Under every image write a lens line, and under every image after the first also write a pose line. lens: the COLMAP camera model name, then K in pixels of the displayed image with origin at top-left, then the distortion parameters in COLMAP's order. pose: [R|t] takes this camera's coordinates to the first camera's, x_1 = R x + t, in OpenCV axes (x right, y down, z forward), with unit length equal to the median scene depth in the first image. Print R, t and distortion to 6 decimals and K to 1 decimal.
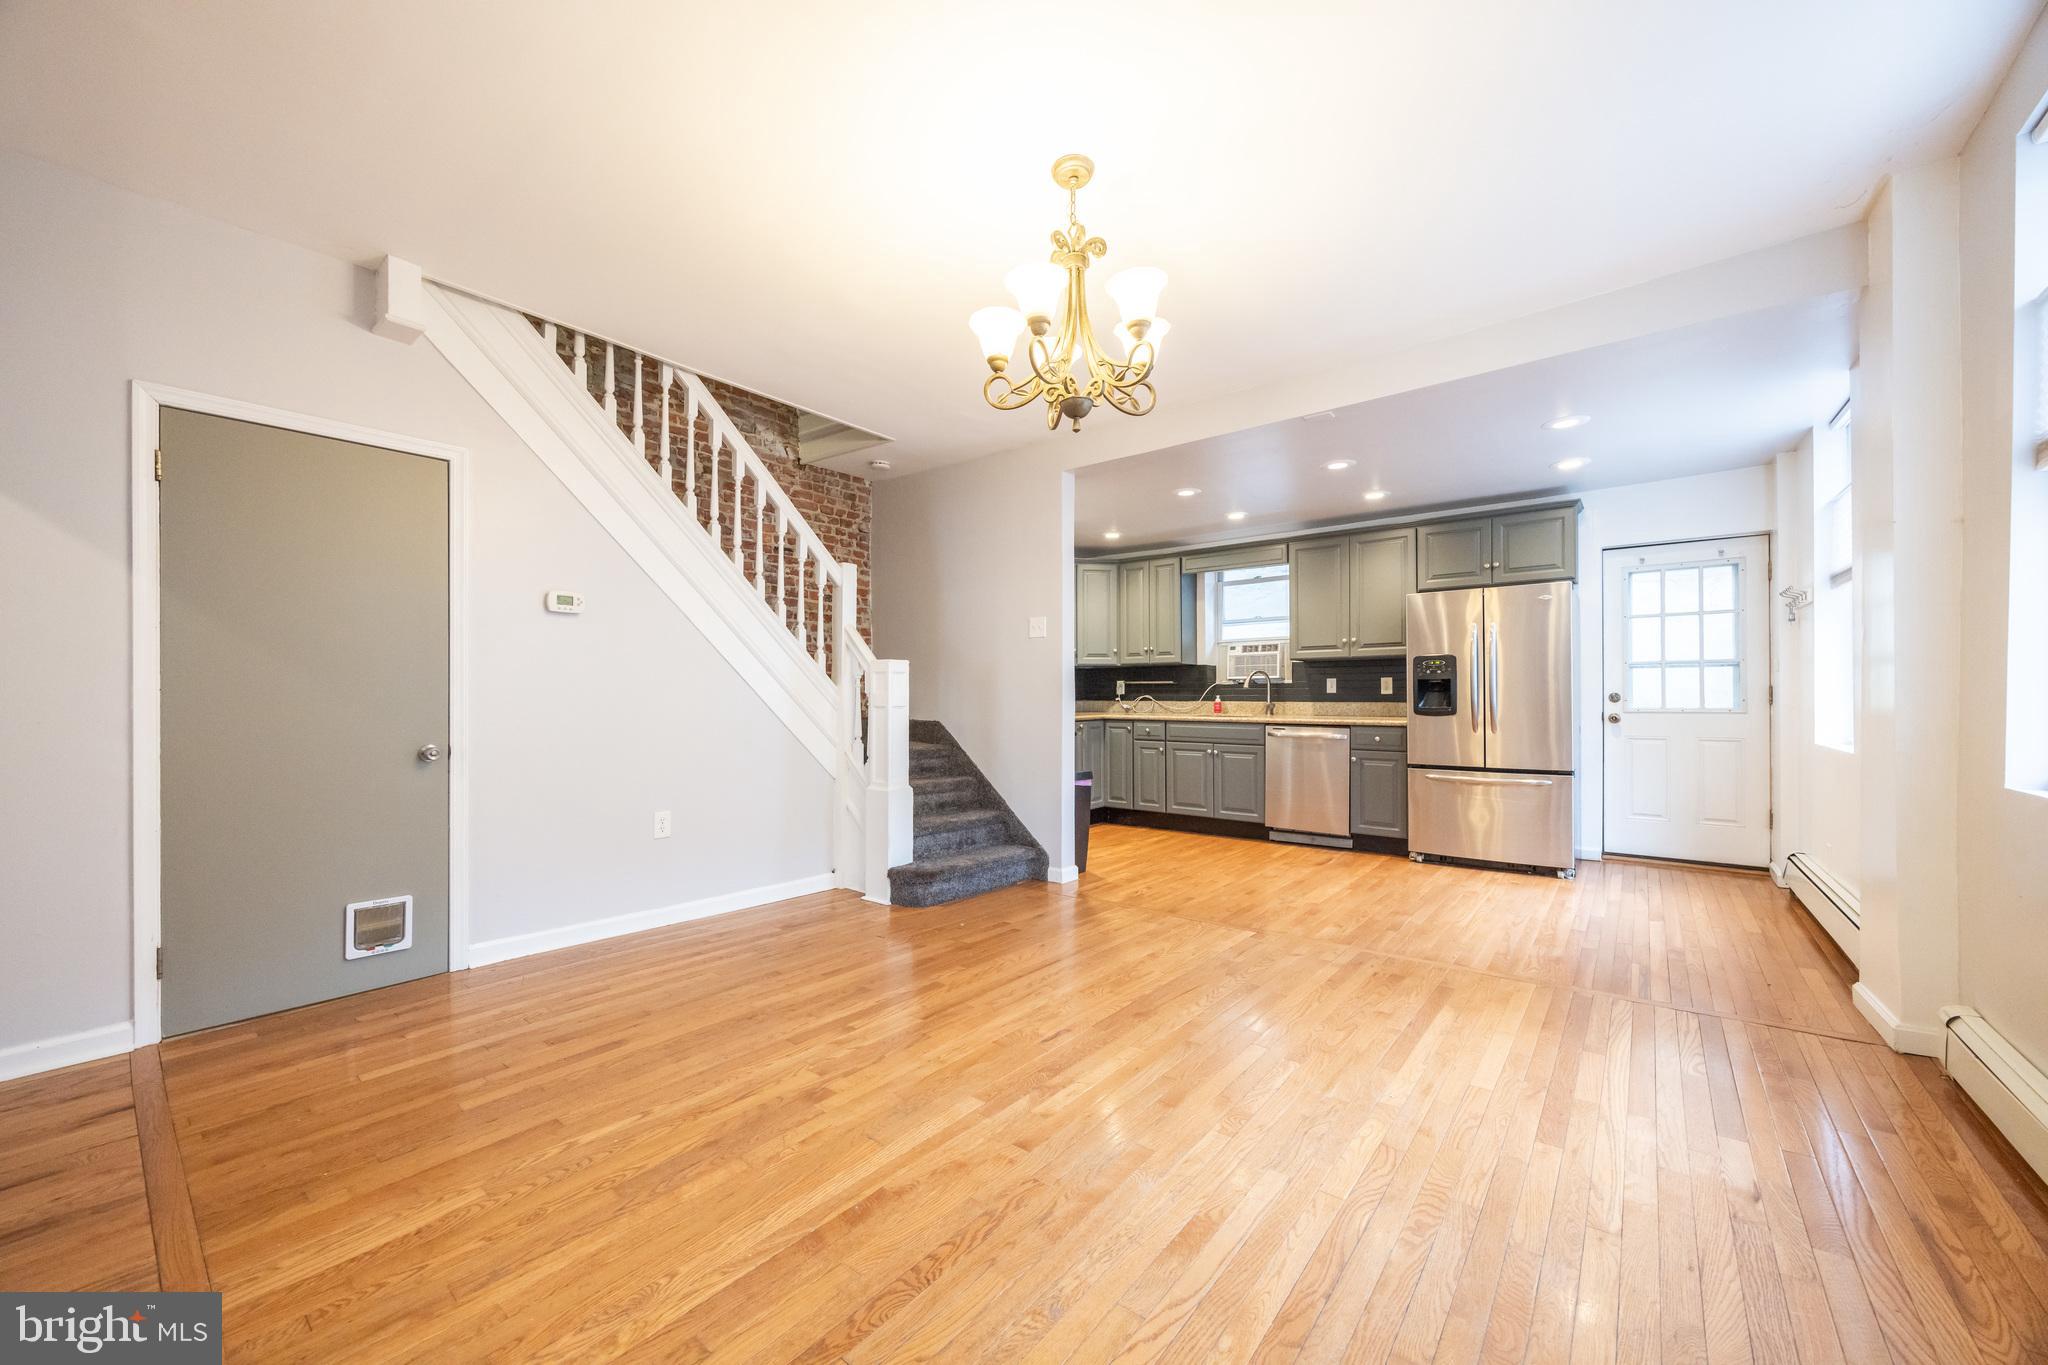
lens RADIAL K [[777.2, 0, 1035.0], [0, 777.2, 697.0], [0, 0, 1]] dist [-0.003963, 0.000254]
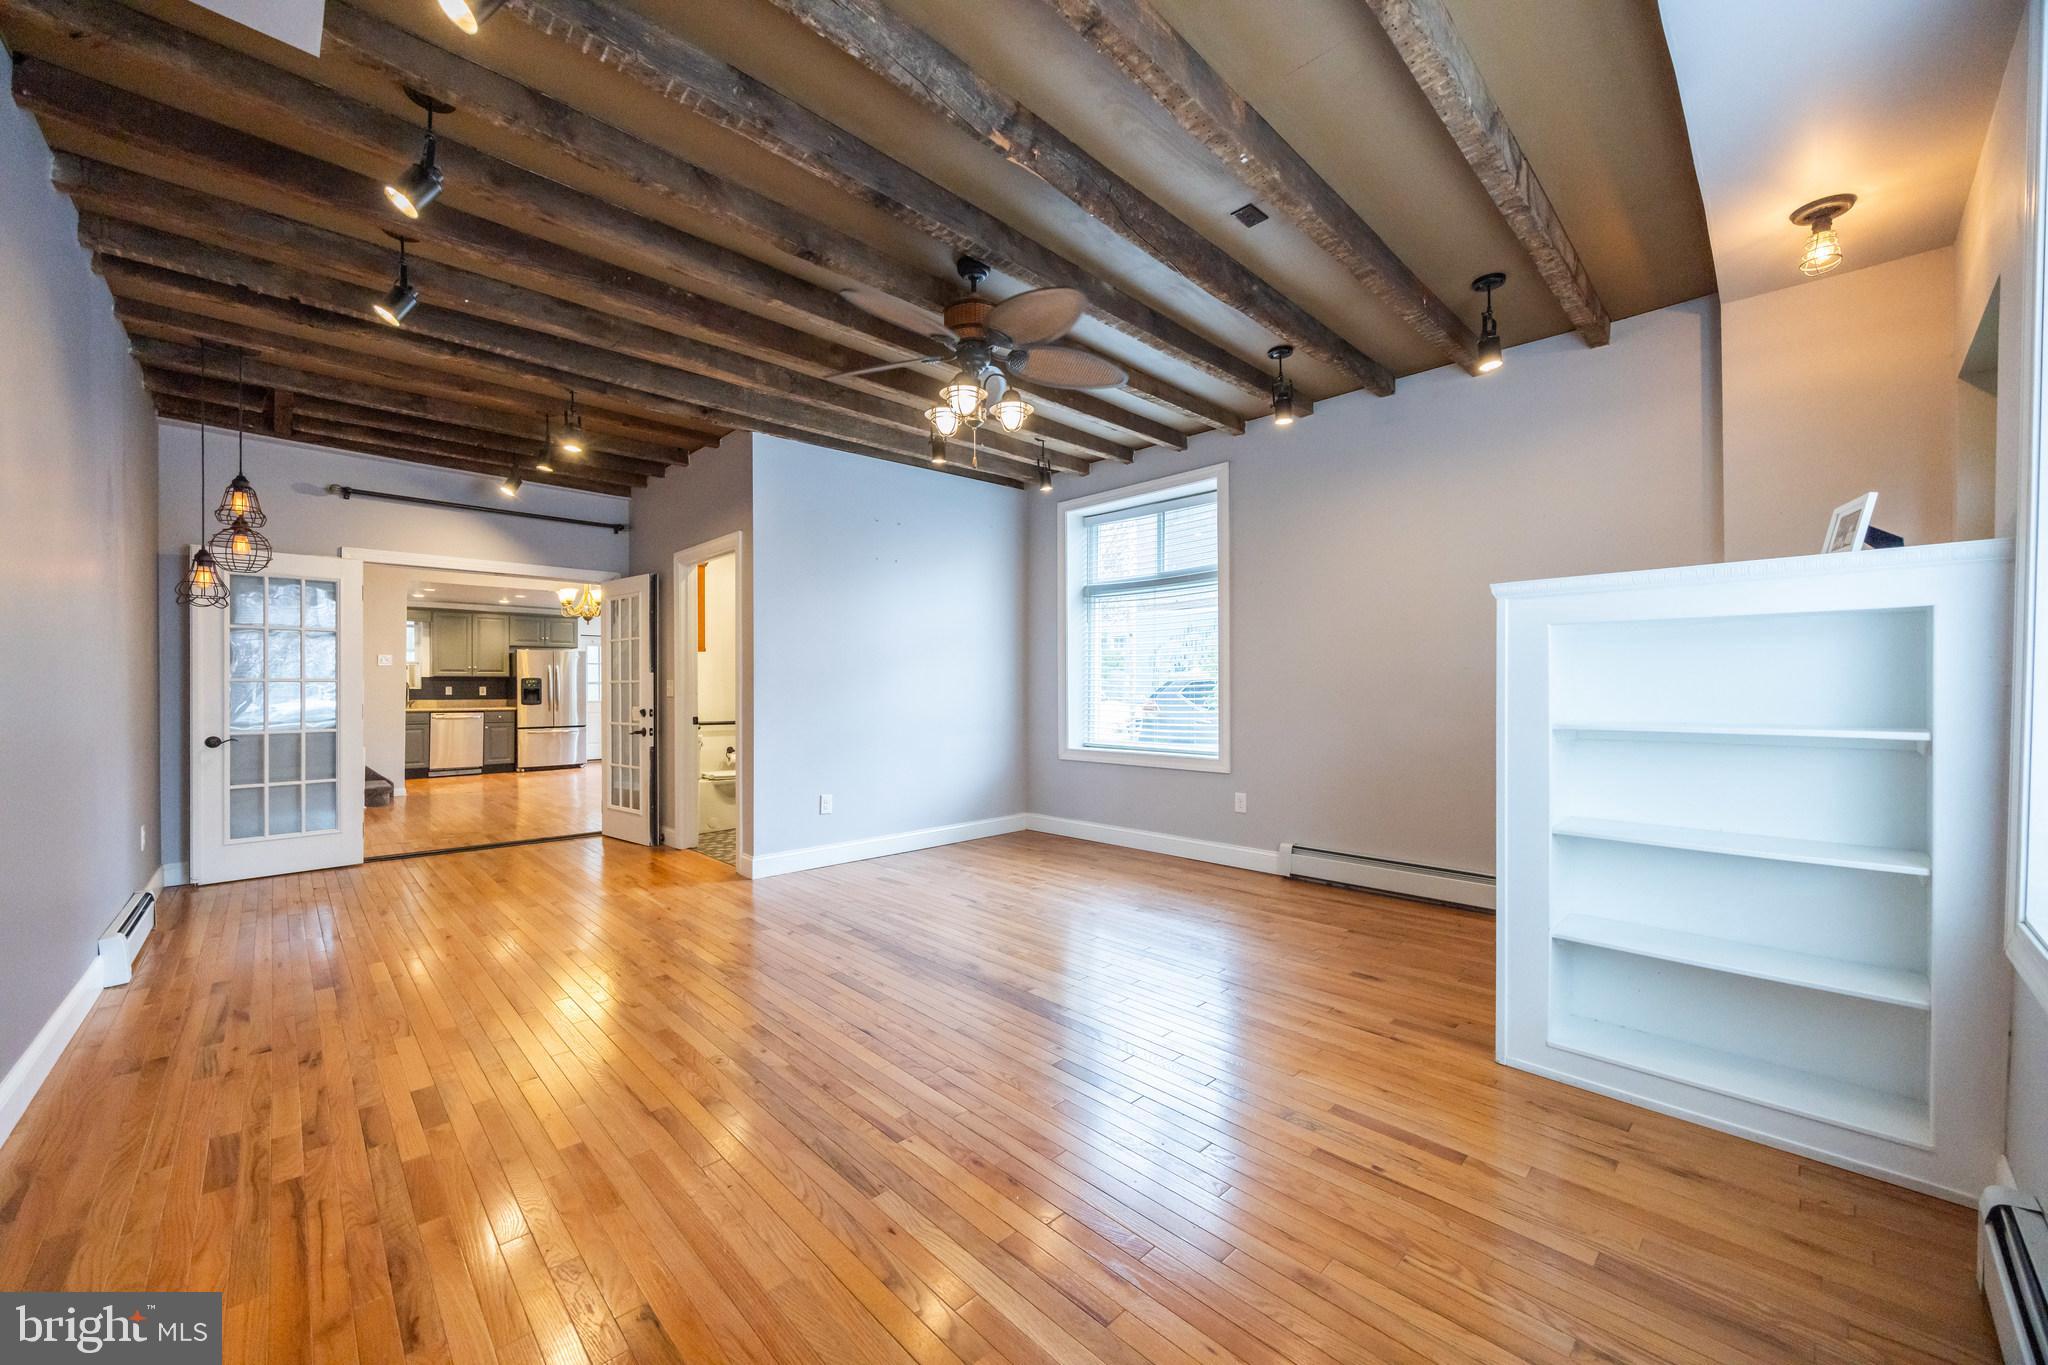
lens RADIAL K [[777.2, 0, 1024.9], [0, 777.2, 690.0], [0, 0, 1]] dist [-0.003963, 0.000254]
pose [[0.126824, 0.002230, 0.991923, -1.486162], [0.002609, 0.999993, -0.002581, -0.009294], [-0.991922, 0.002915, 0.126817, -0.676870]]
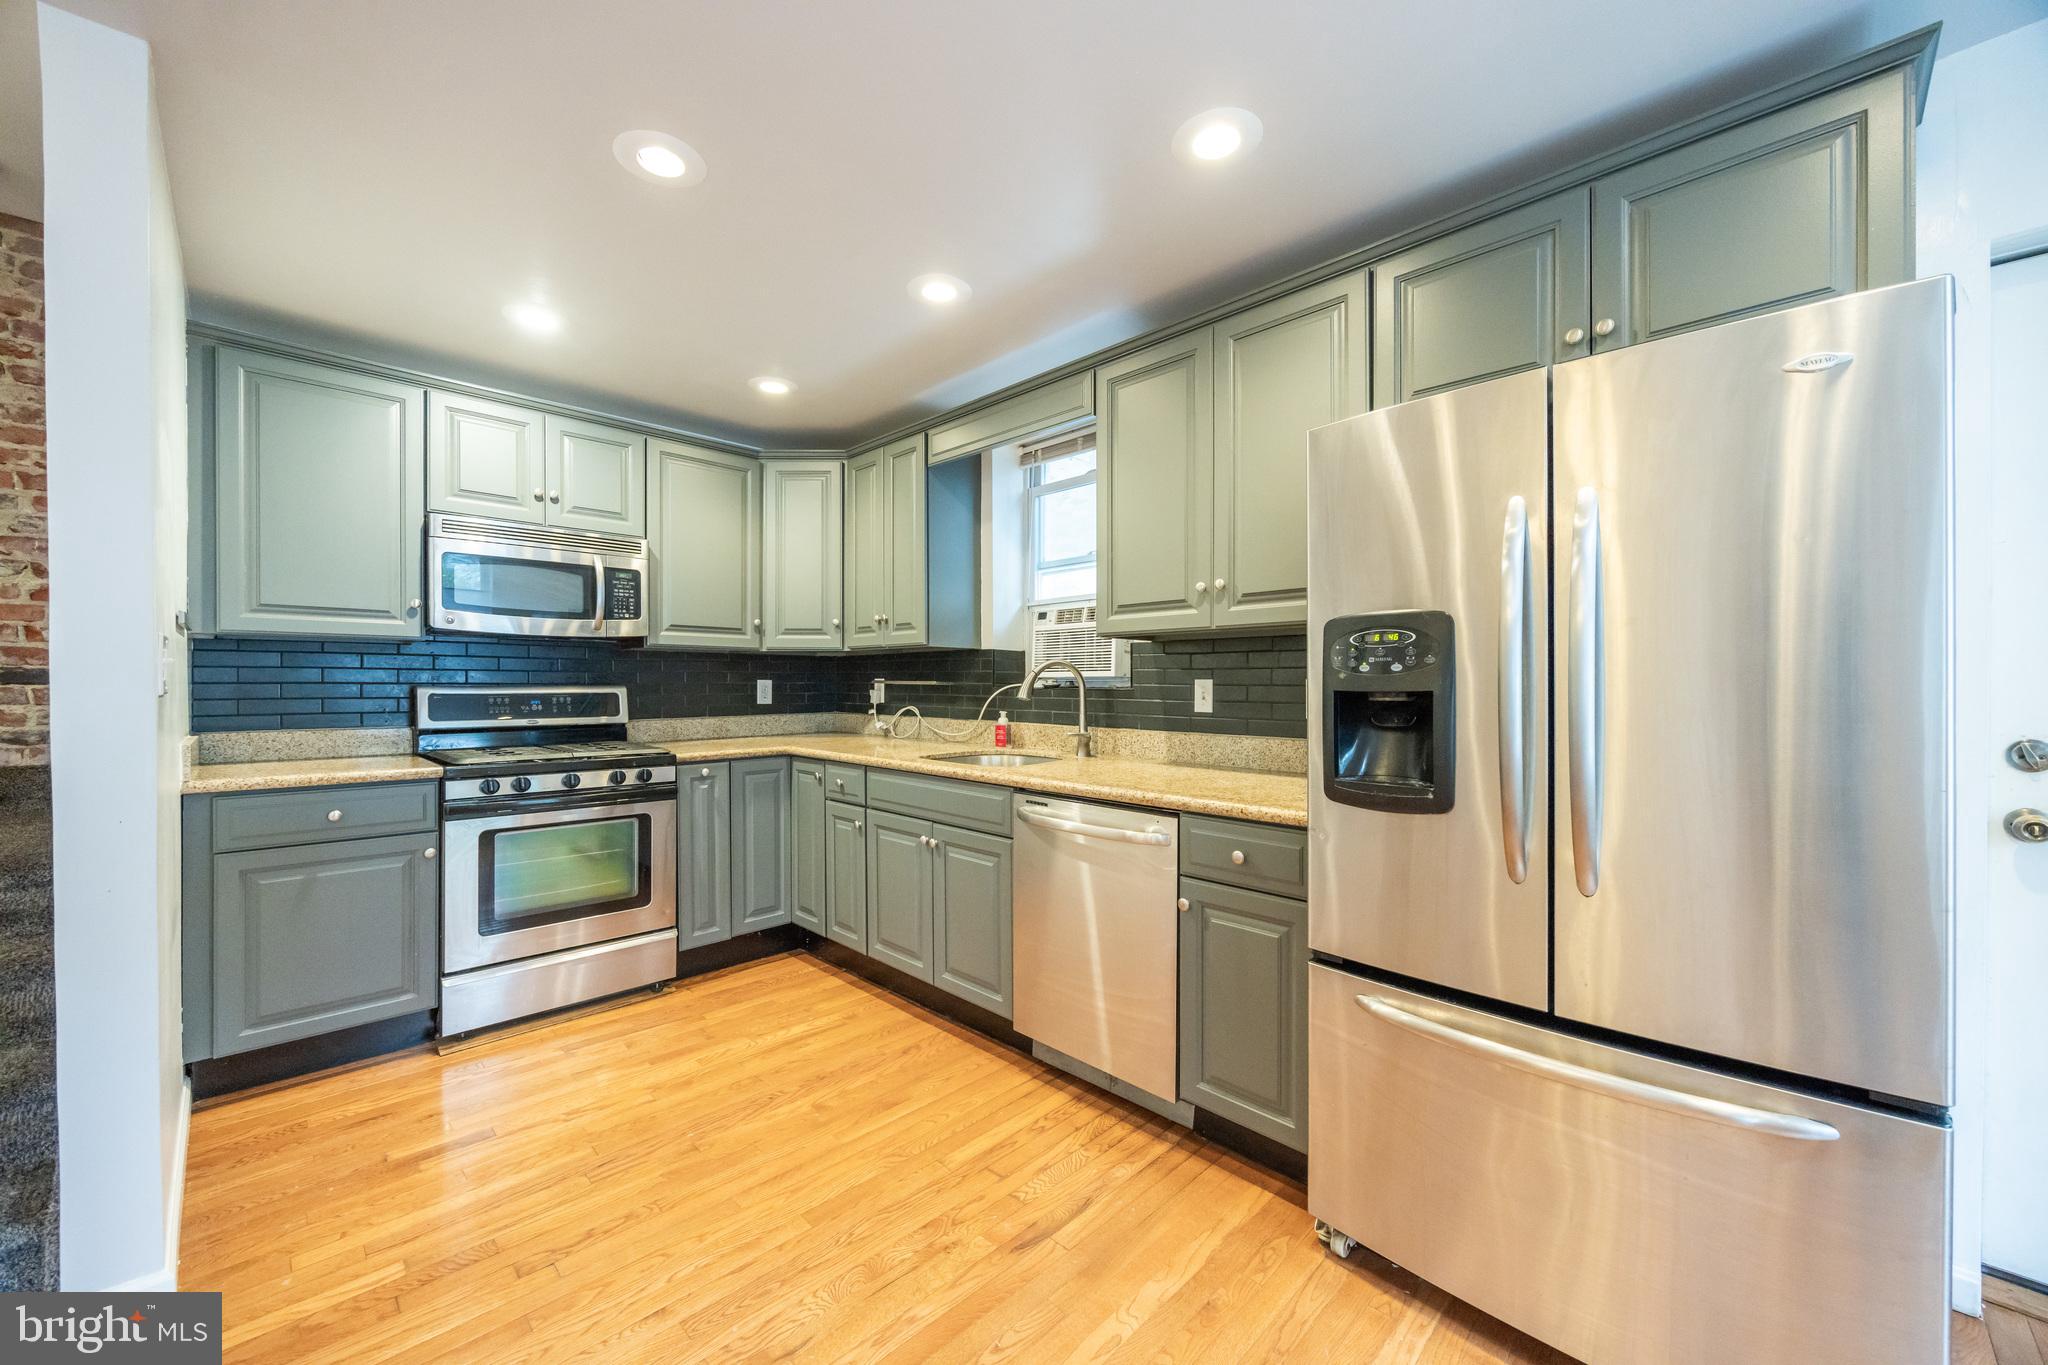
lens RADIAL K [[777.2, 0, 1030.2], [0, 777.2, 688.2], [0, 0, 1]] dist [-0.003963, 0.000254]
pose [[0.993180, 0.005592, -0.116459, 0.399692], [-0.005035, 0.999974, 0.005078, -0.024500], [0.116484, -0.004457, 0.993183, 0.659208]]
